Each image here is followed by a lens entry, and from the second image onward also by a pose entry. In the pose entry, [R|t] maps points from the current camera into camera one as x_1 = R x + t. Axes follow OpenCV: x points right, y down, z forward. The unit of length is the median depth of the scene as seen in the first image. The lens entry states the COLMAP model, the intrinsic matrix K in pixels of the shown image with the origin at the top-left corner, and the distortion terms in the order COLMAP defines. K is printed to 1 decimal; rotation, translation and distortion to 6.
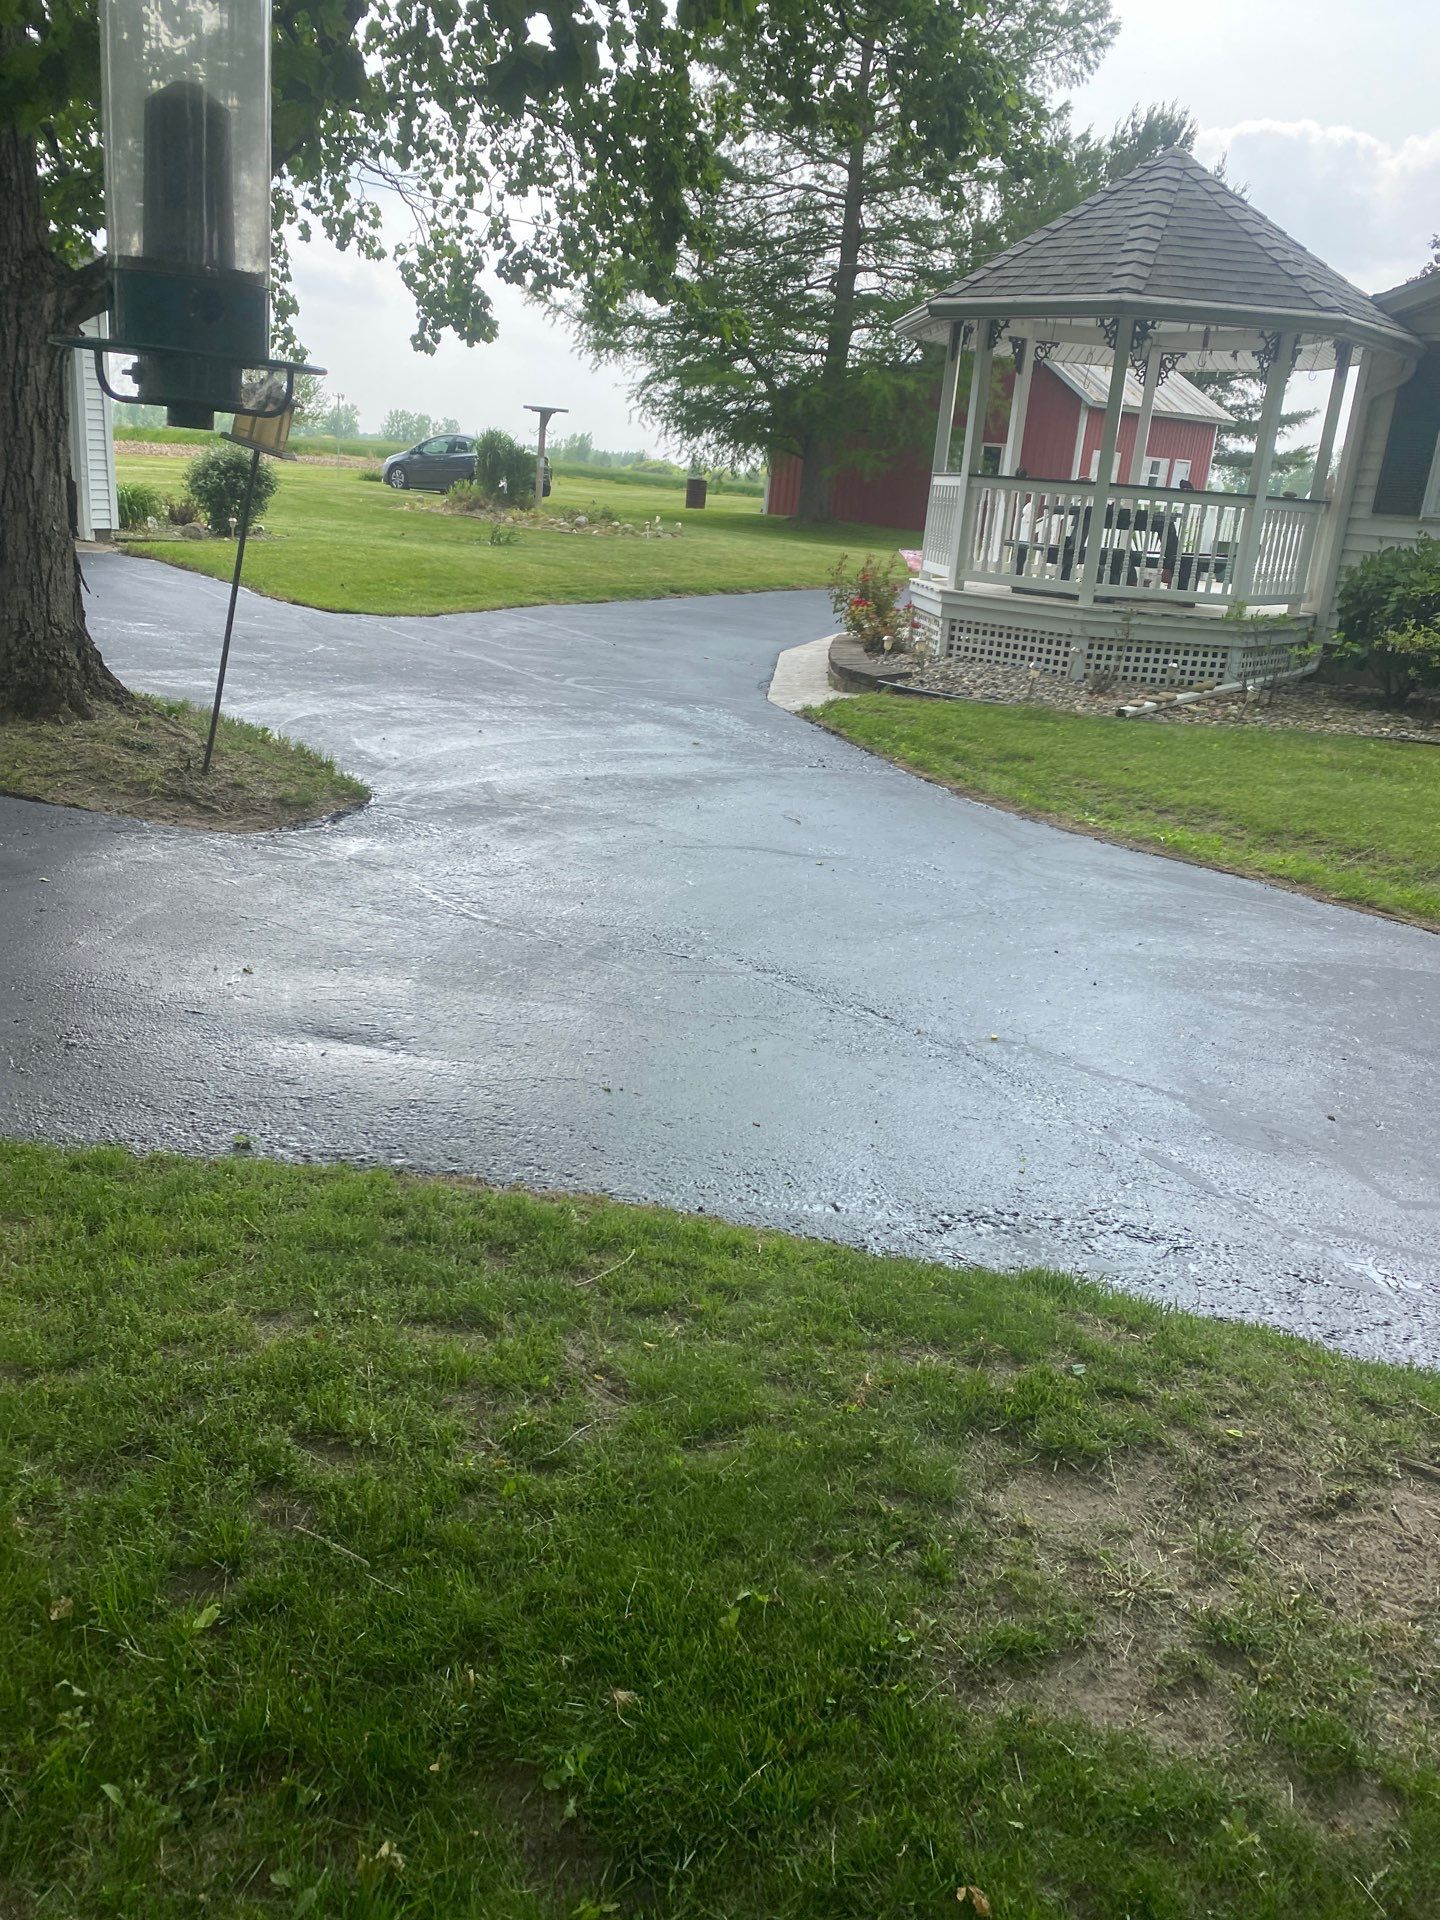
lens RADIAL K [[1567.1, 0, 720.0], [0, 1567.1, 960.0], [0, 0, 1]] dist [-0.073913, -0.011443]
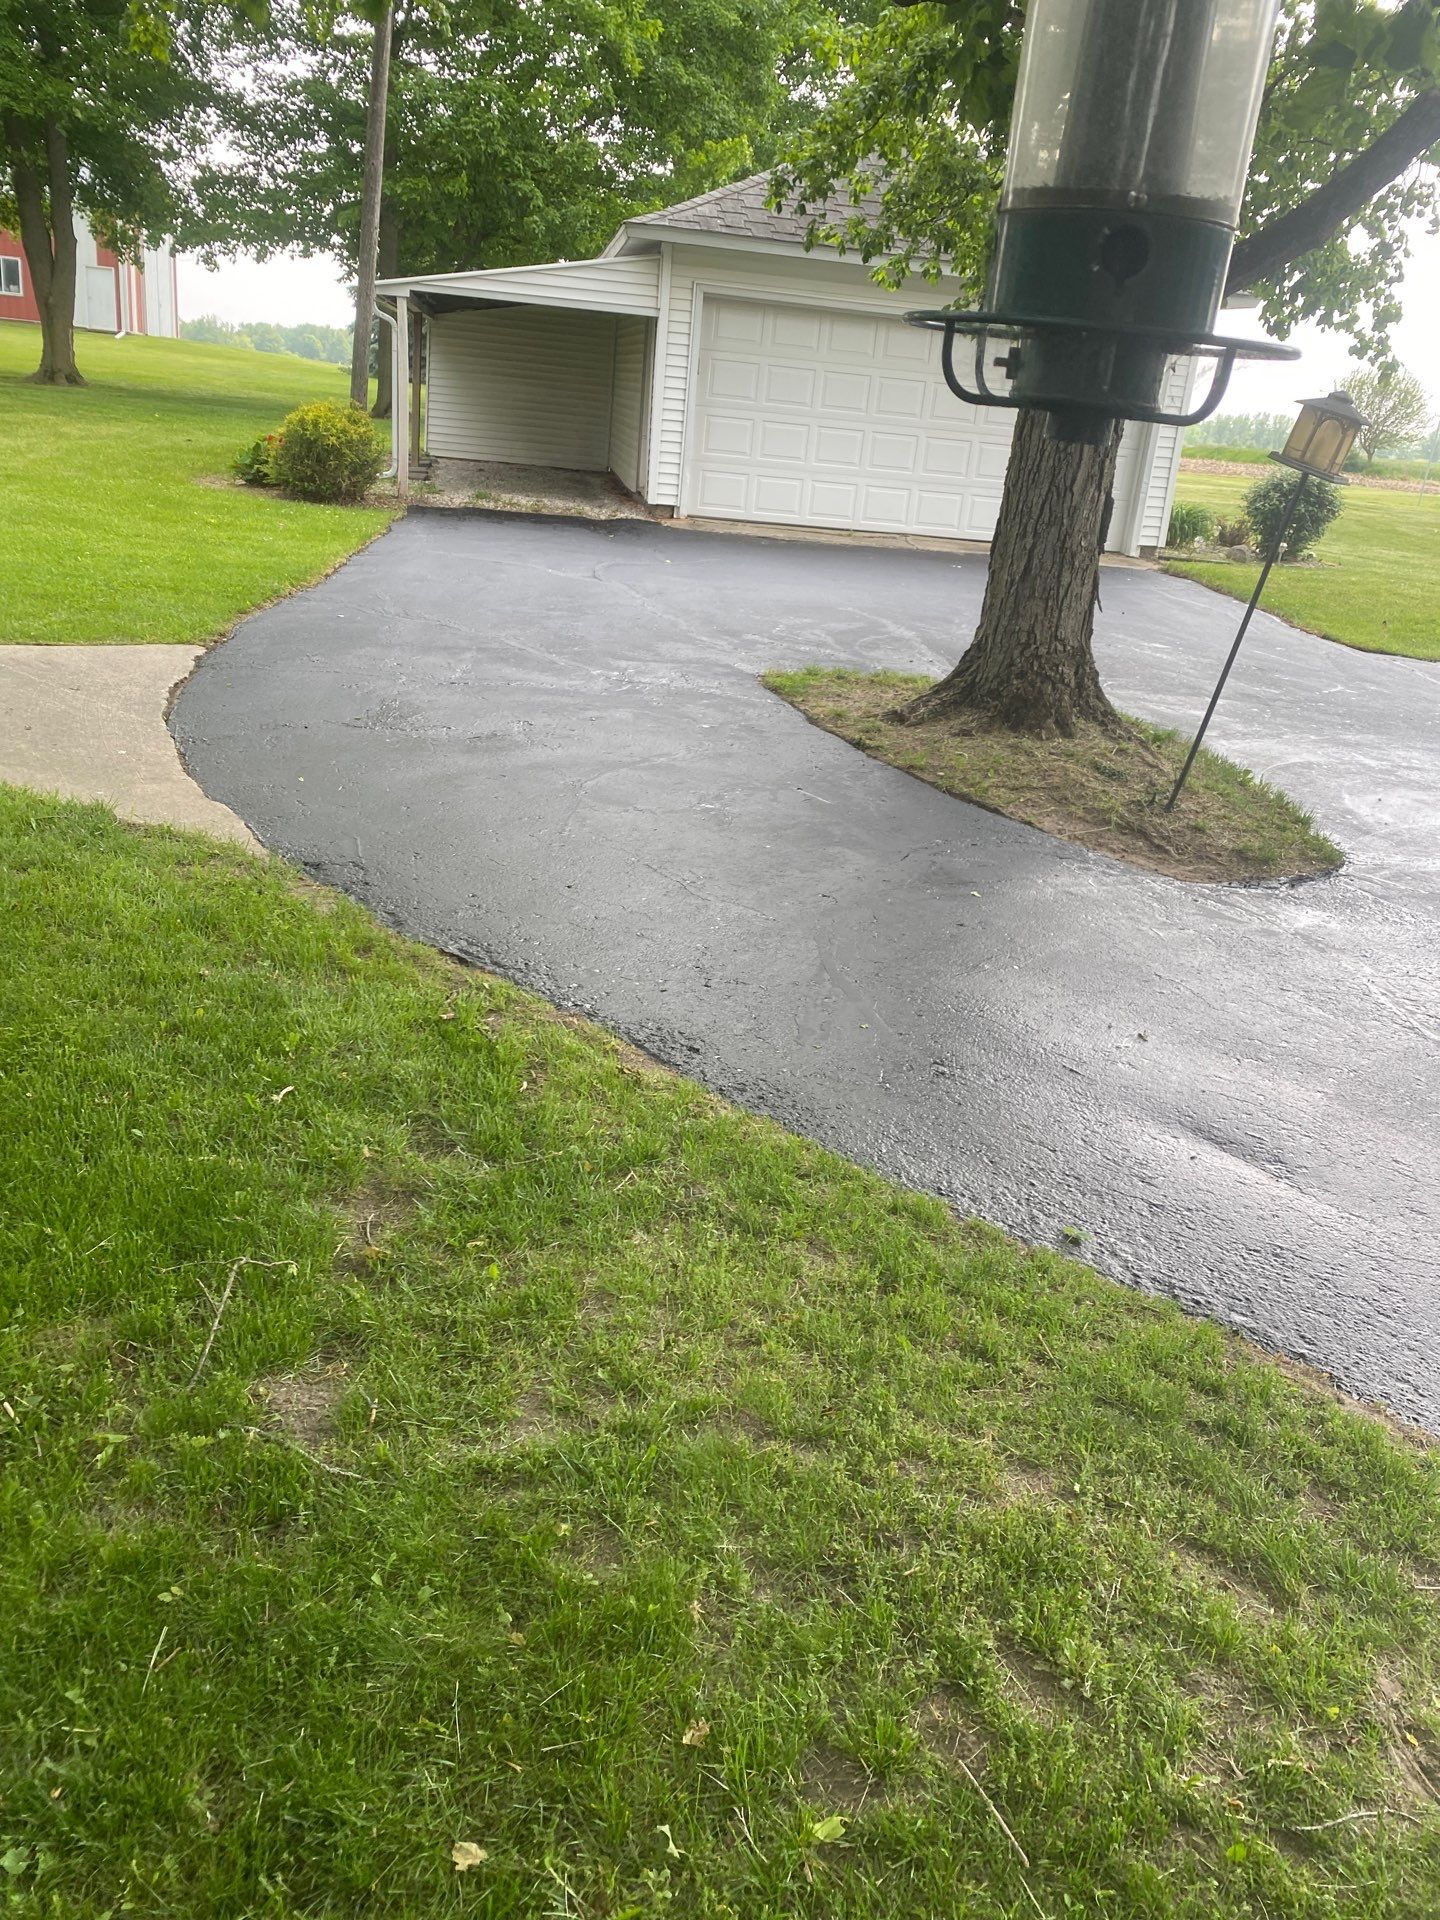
lens RADIAL K [[1448.2, 0, 720.0], [0, 1448.2, 960.0], [0, 0, 1]] dist [0.024866, -0.008971]
pose [[0.784819, 0.212155, -0.582279, -0.005024], [-0.209553, 0.975081, 0.072830, -0.038111], [0.583220, 0.064860, 0.809720, 0.115699]]
